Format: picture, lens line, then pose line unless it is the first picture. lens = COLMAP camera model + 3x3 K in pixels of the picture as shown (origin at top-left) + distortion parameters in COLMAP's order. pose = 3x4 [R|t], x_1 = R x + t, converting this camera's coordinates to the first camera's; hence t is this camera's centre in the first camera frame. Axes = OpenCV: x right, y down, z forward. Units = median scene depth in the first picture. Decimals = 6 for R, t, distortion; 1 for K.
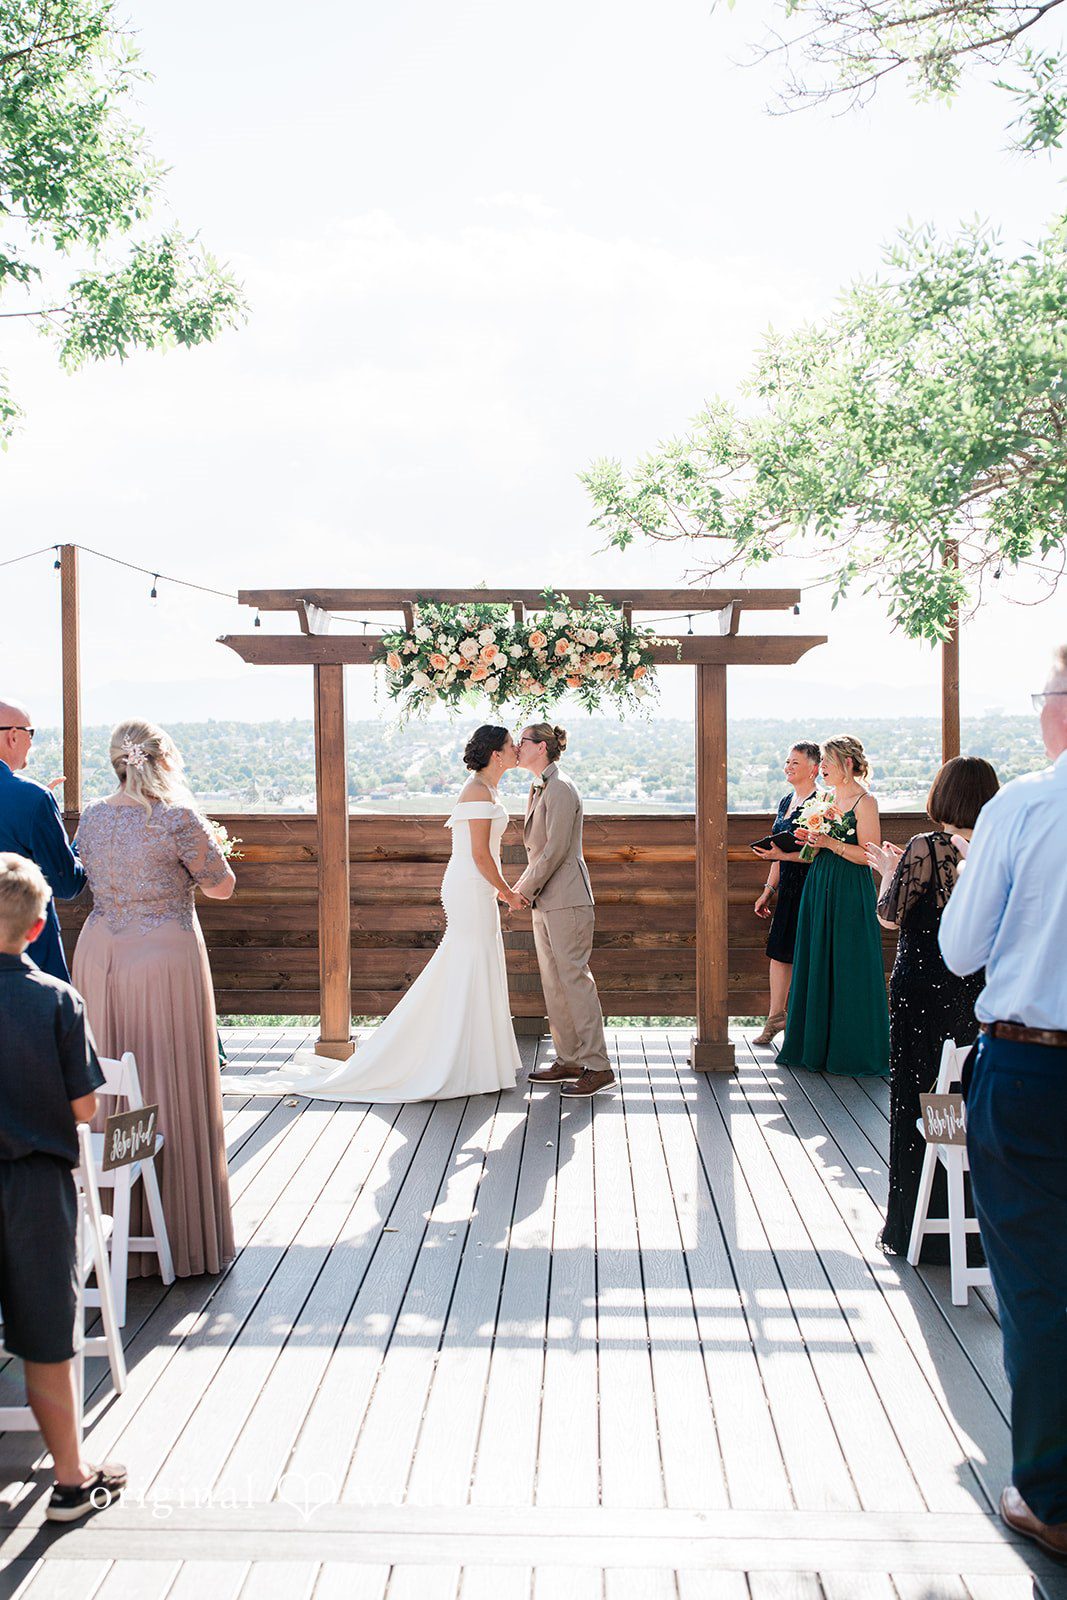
lens RADIAL K [[1762.3, 0, 528.2], [0, 1762.3, 843.9], [0, 0, 1]] dist [0.006777, 0.004808]
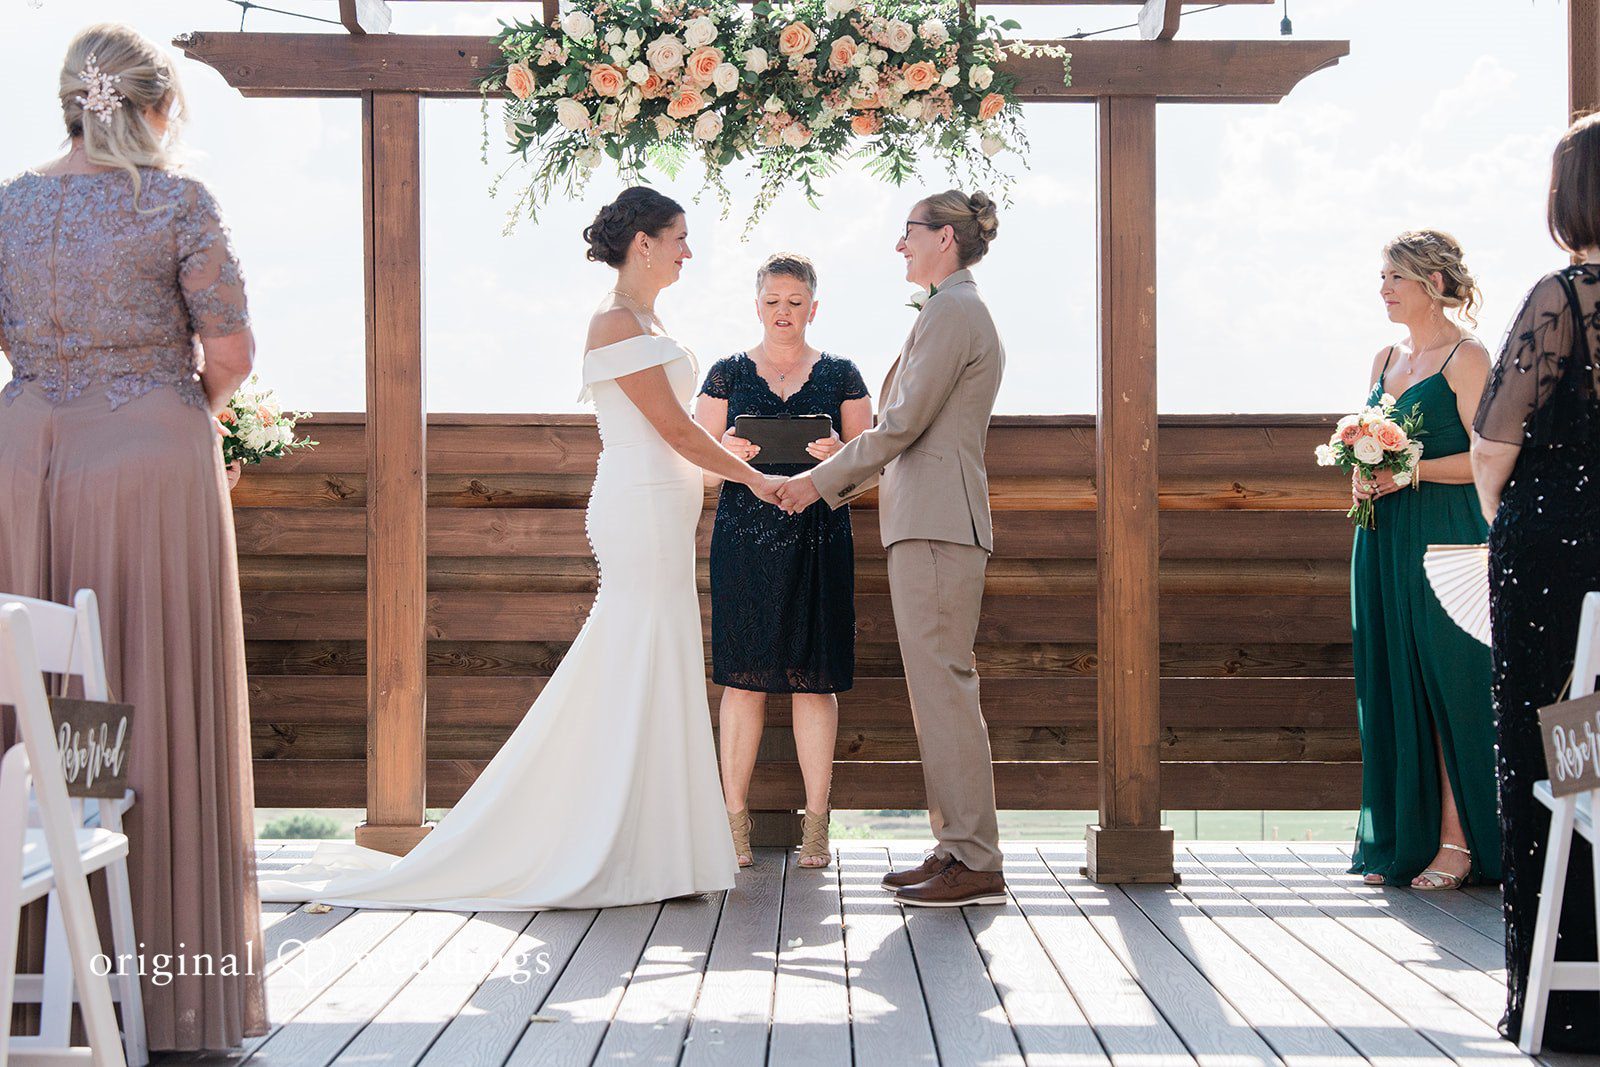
lens RADIAL K [[3686.9, 0, 800.0], [0, 3686.9, 533.5], [0, 0, 1]] dist [0.065025, 0.509700]
pose [[0.999619, 0.005344, 0.027078, -0.022368], [-0.003501, 0.997701, -0.067672, 0.103442], [-0.027377, 0.067551, 0.997340, -0.082062]]
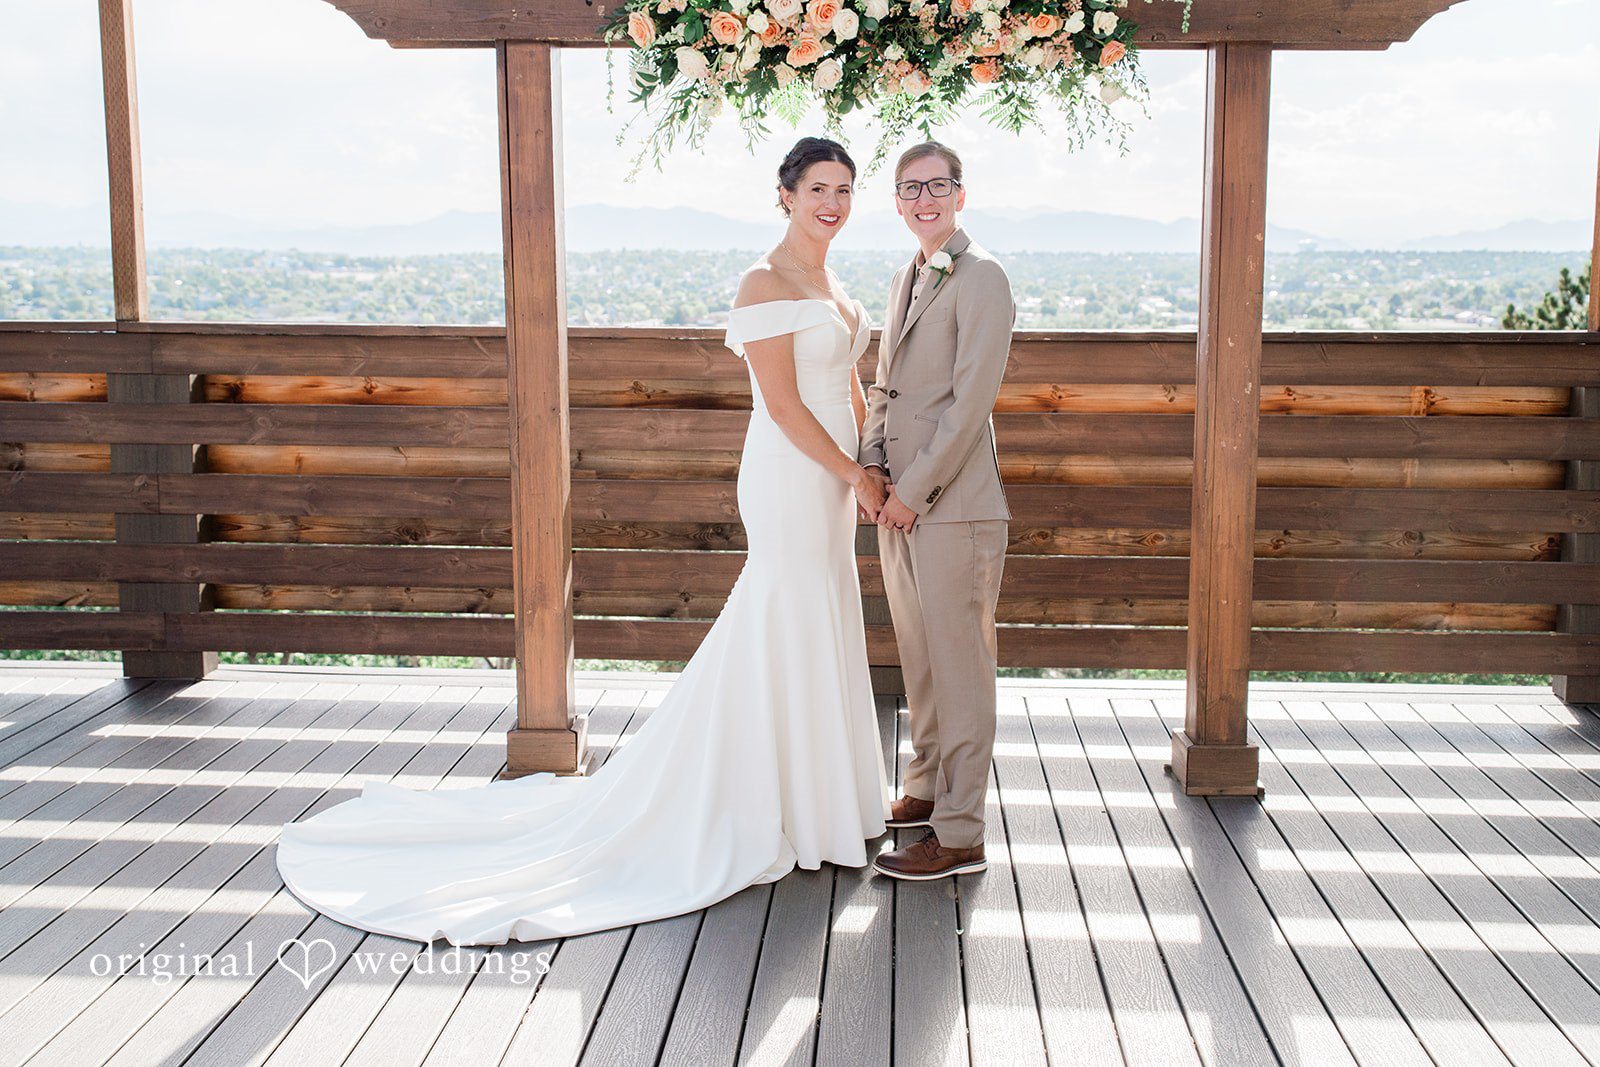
lens RADIAL K [[1686.2, 0, 800.0], [0, 1686.2, 533.5], [0, 0, 1]] dist [-0.017285, -0.021483]
pose [[0.999534, 0.011419, -0.028292, -0.013297], [-0.008673, 0.995406, 0.095349, -0.002674], [0.029250, -0.095059, 0.995042, 0.489332]]
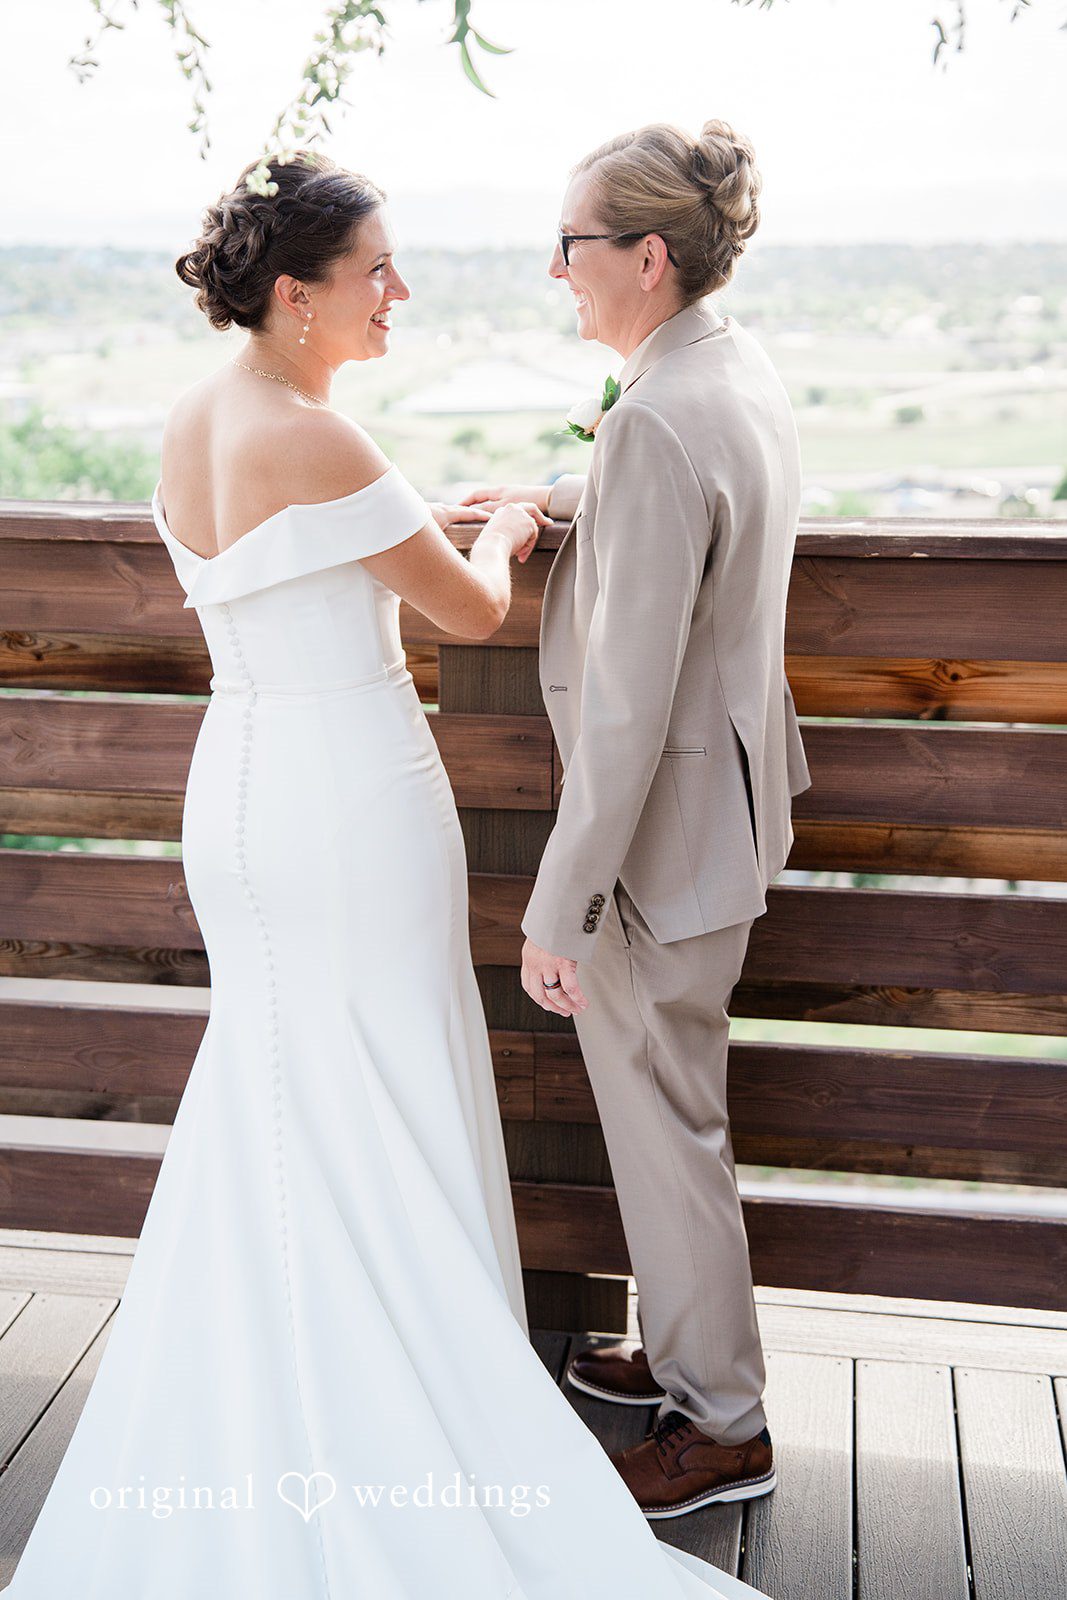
lens RADIAL K [[2050.2, 0, 526.1], [0, 2050.2, 766.0], [0, 0, 1]] dist [0.083716, 0.010773]
pose [[0.992171, 0.031553, -0.120836, 0.040428], [-0.009628, 0.984004, 0.177886, -0.040373], [0.124516, -0.175330, 0.976604, 0.806246]]
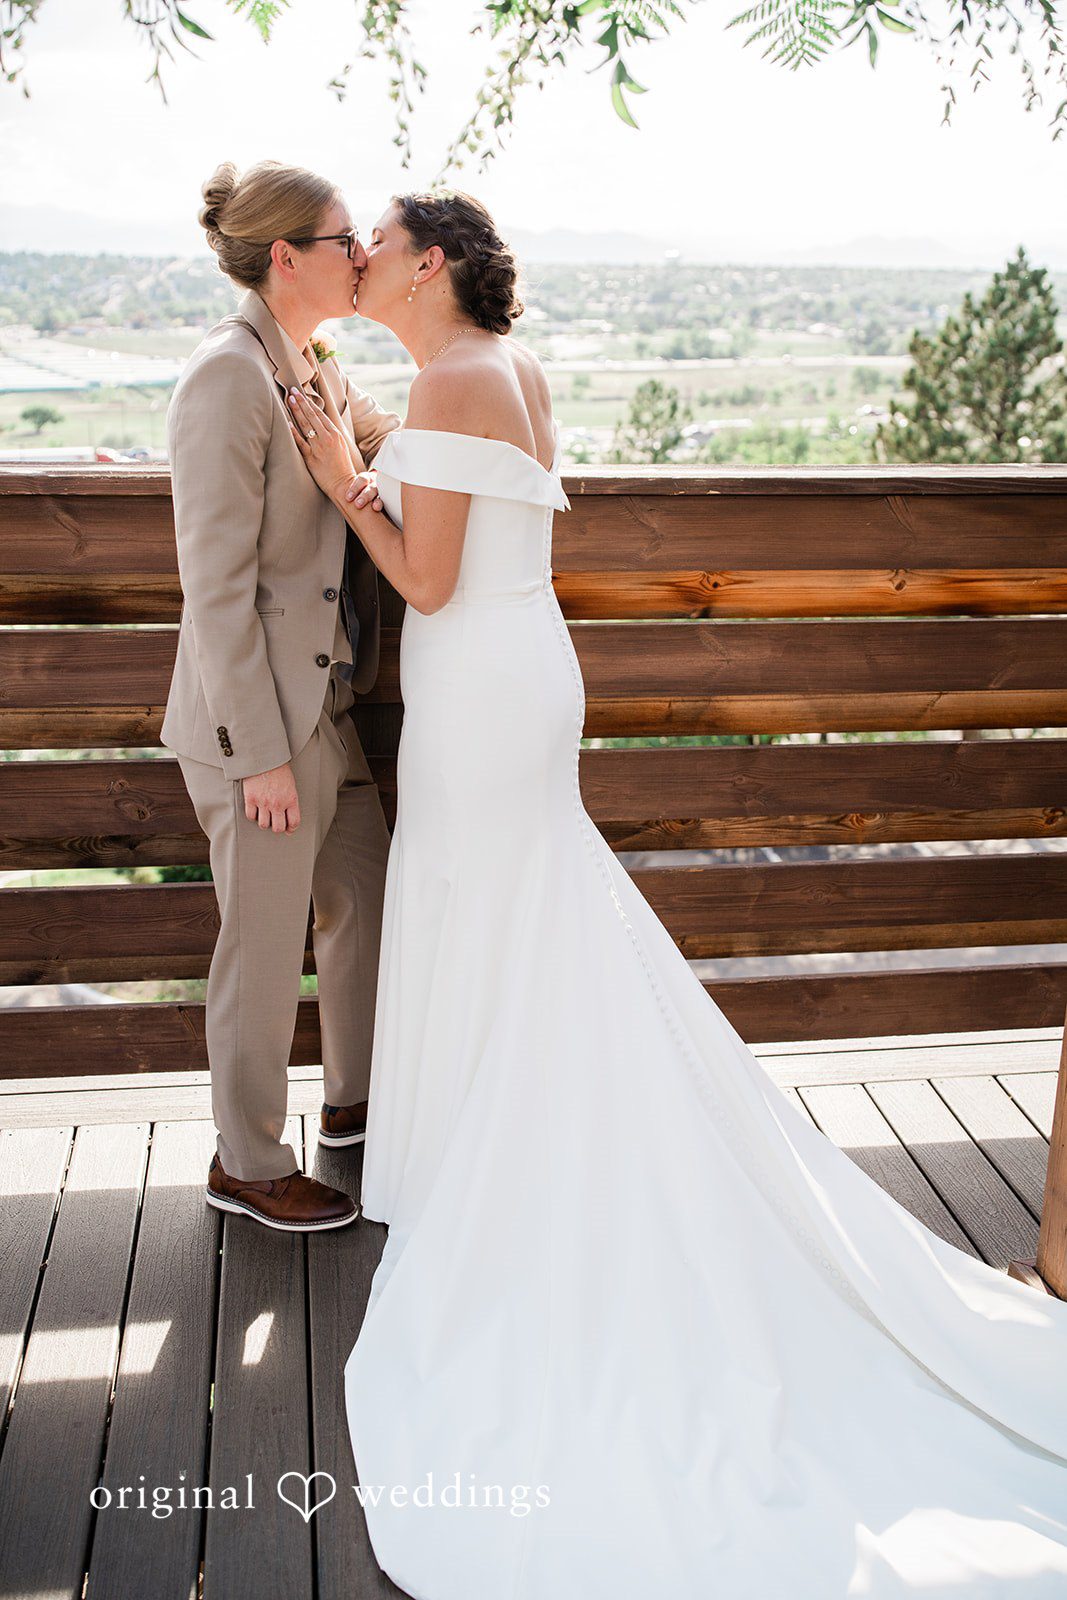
lens RADIAL K [[1621.6, 0, 535.1], [0, 1621.6, 777.3], [0, 0, 1]] dist [-0.006402, 0.029346]
pose [[0.983617, -0.032034, 0.177401, -0.037079], [-0.010776, 0.971877, 0.235244, -0.037438], [-0.179948, -0.233301, 0.955609, 0.805149]]
